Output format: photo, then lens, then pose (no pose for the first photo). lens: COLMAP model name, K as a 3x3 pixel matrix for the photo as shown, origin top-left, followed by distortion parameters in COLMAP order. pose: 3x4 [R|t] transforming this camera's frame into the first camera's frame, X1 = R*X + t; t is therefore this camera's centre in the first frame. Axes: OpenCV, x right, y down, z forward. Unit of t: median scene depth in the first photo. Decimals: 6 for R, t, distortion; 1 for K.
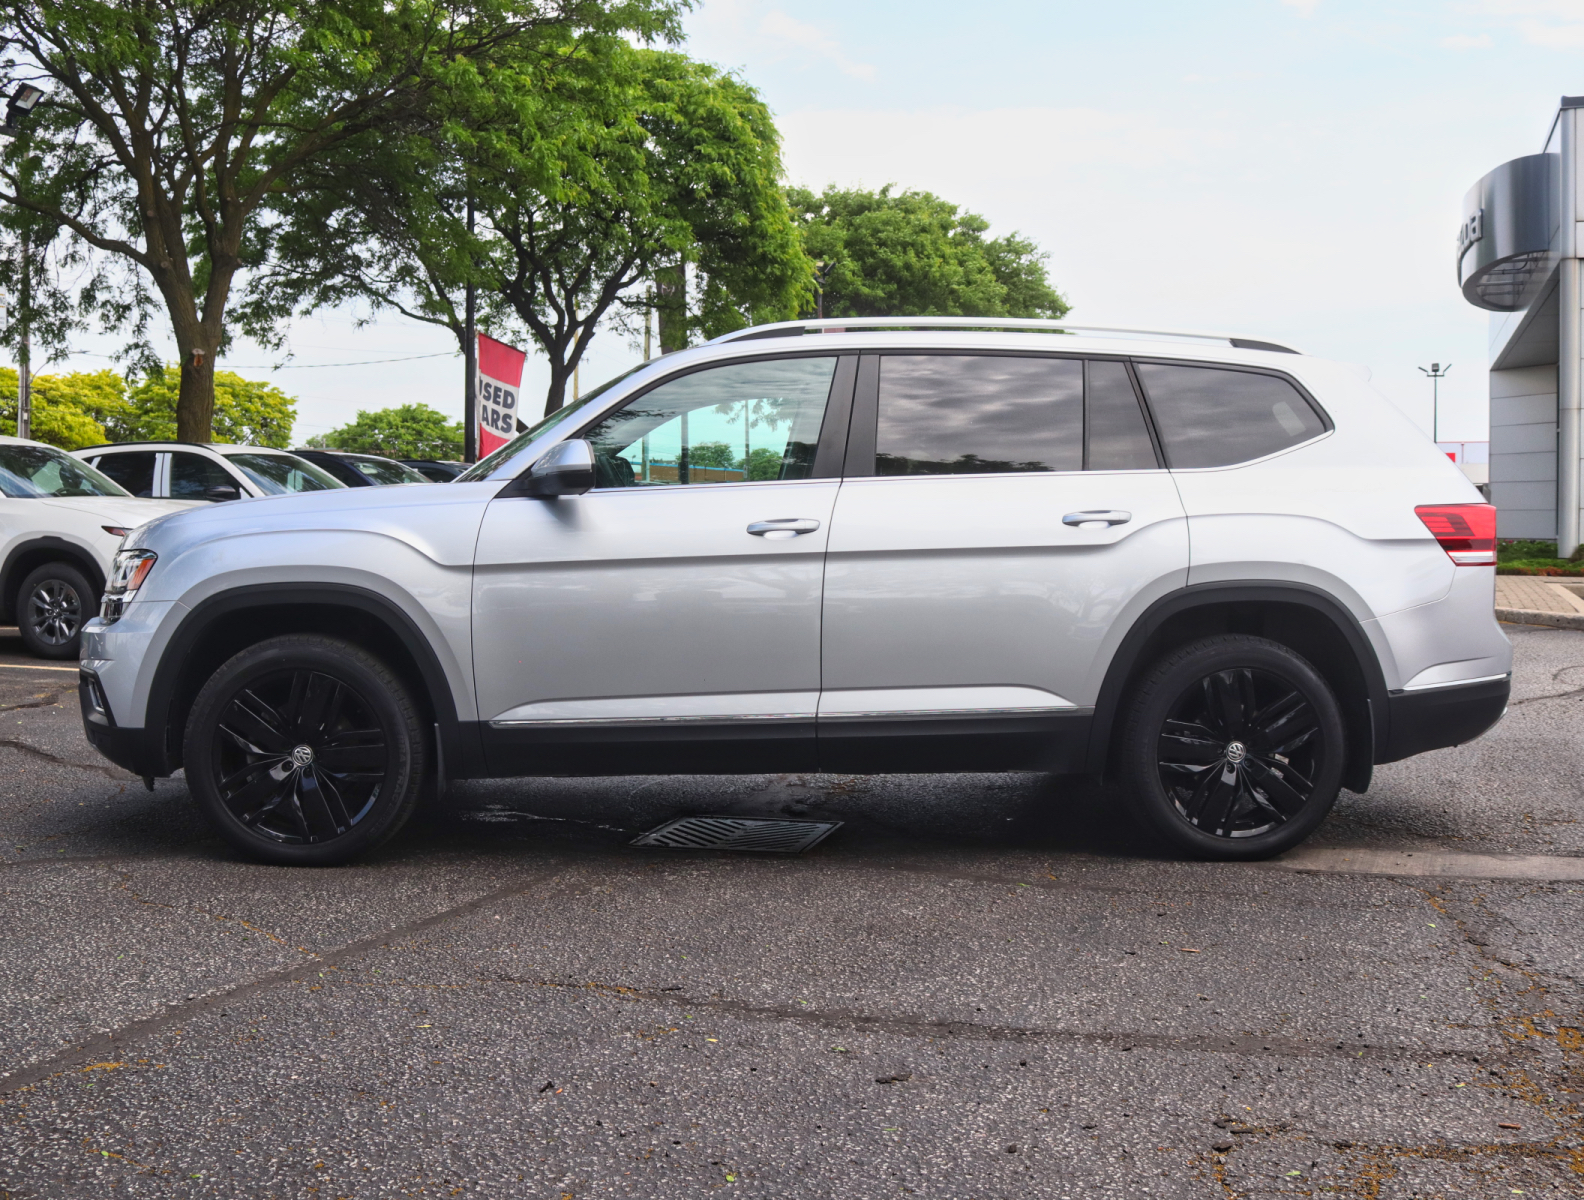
lens RADIAL K [[1672.9, 0, 792.0], [0, 1672.9, 607.2], [0, 0, 1]] dist [-0.005293, 0.000000]
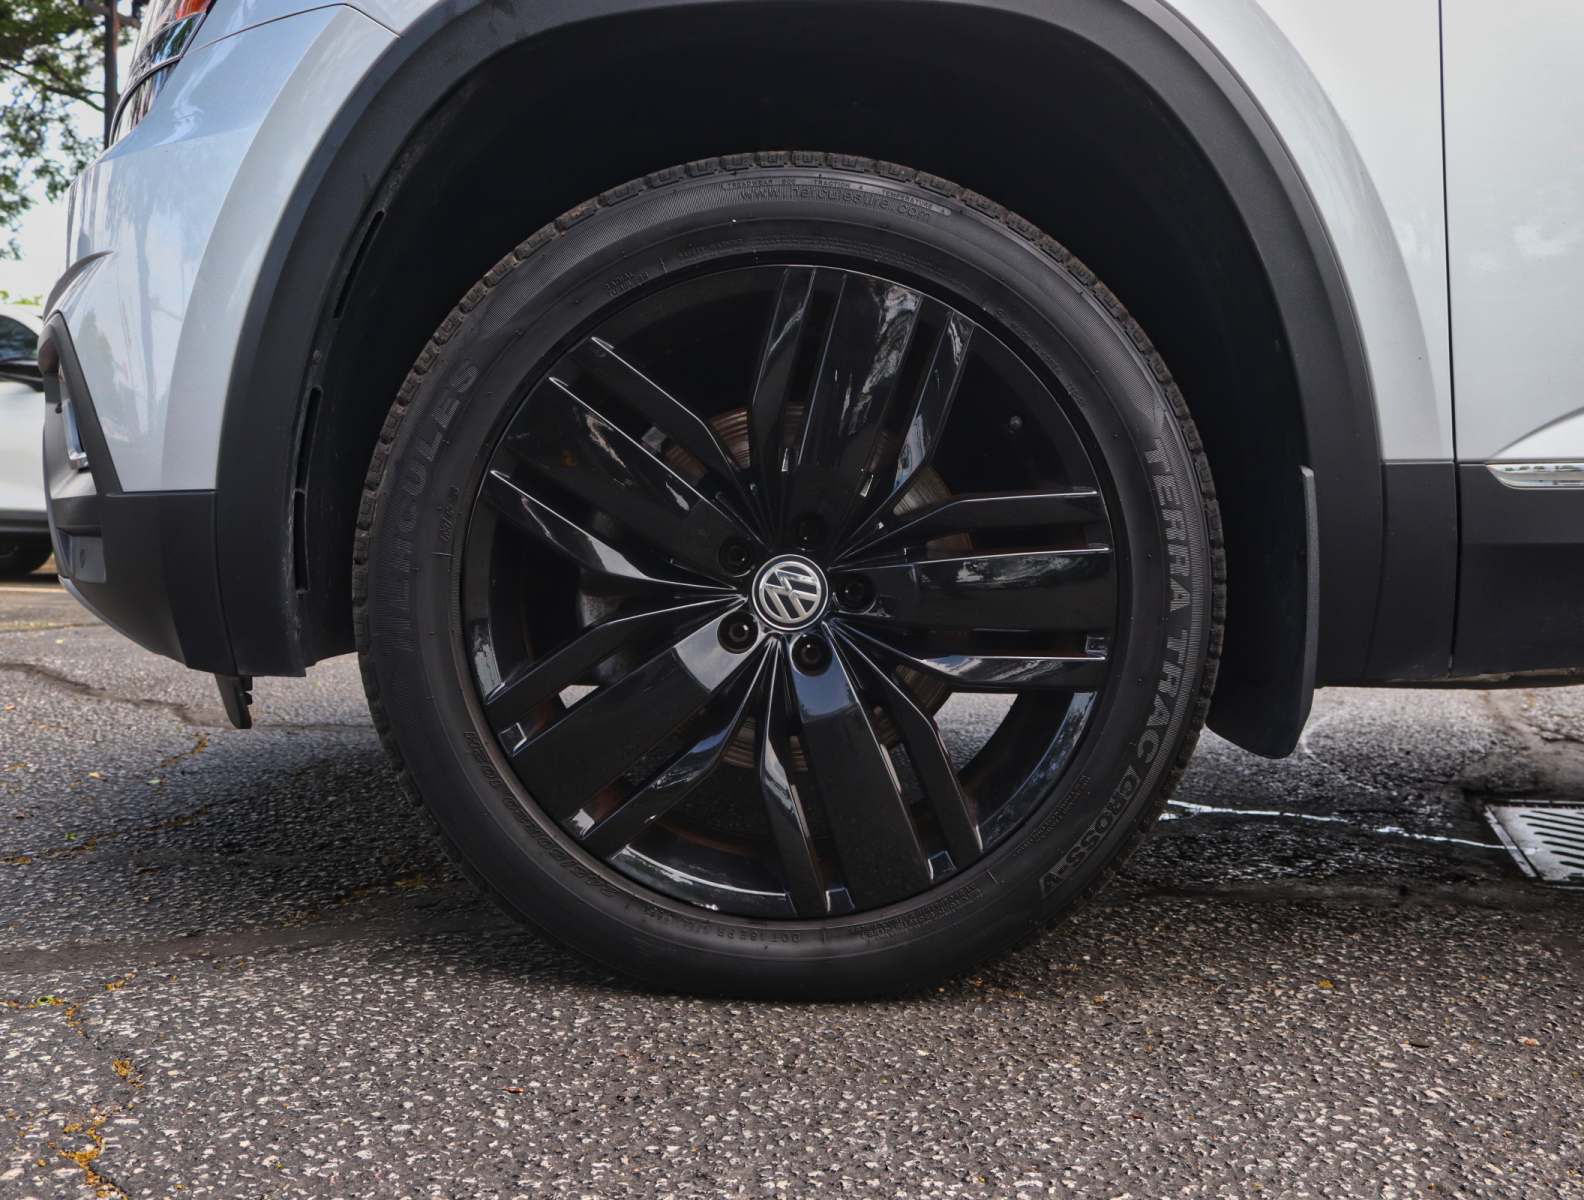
lens RADIAL K [[1343.2, 0, 792.5], [0, 1343.2, 598.6], [0, 0, 1]] dist [-0.032491, -0.002613]
pose [[0.999978, 0.001057, -0.006553, -0.290986], [-0.001191, 0.999787, -0.020601, 0.094204], [0.006530, 0.020609, 0.999766, 0.780585]]
